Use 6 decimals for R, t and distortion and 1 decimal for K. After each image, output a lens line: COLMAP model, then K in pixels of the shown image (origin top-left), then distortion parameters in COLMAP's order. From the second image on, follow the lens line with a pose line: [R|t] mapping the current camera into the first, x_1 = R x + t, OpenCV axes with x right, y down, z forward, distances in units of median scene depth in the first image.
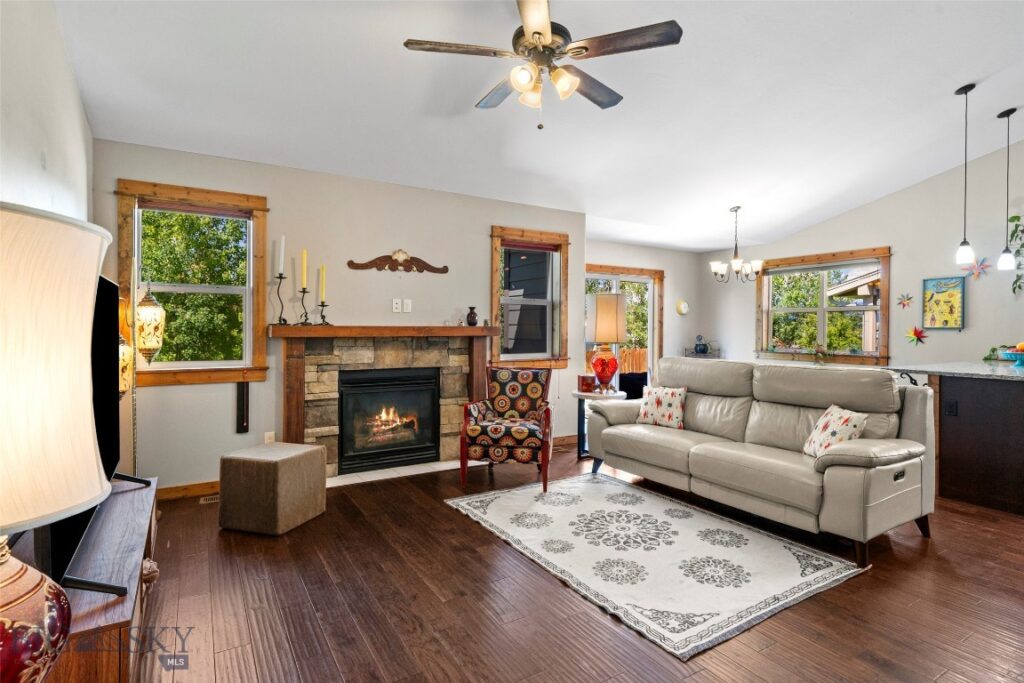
lens RADIAL K [[519.9, 0, 514.5], [0, 519.9, 332.2], [0, 0, 1]] dist [-0.000877, 0.000153]
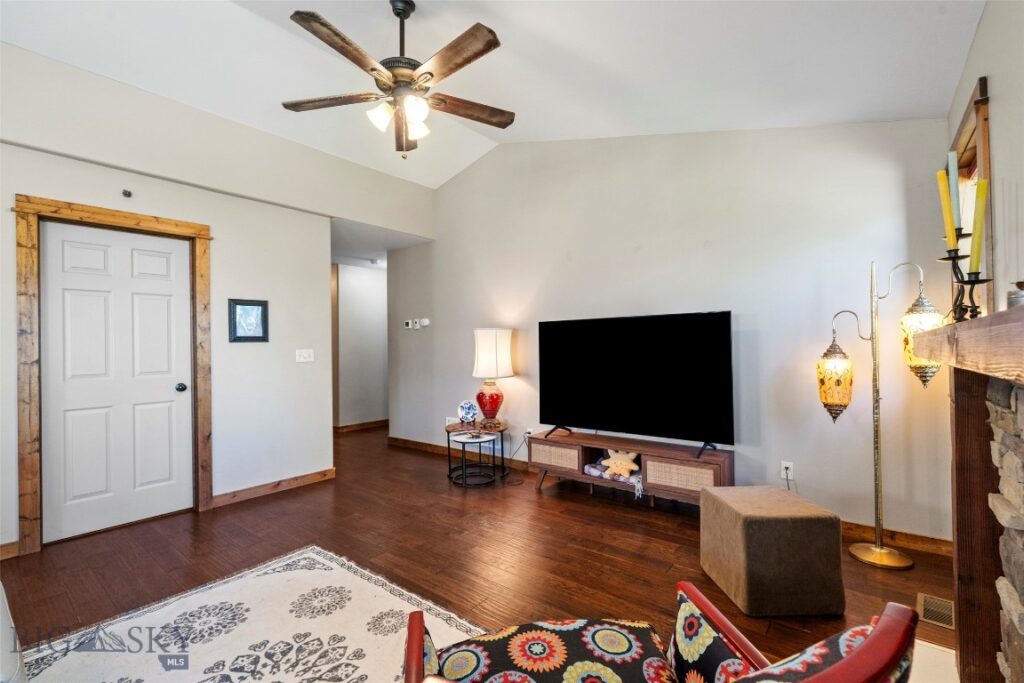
lens RADIAL K [[448.1, 0, 511.7], [0, 448.1, 341.2], [0, 0, 1]] dist [-0.000221, 0.000011]
pose [[-0.944711, 0.003321, -0.327887, 0.091600], [0.004515, 0.999986, -0.002882, -0.007707], [0.327872, -0.004203, -0.944713, 1.220895]]
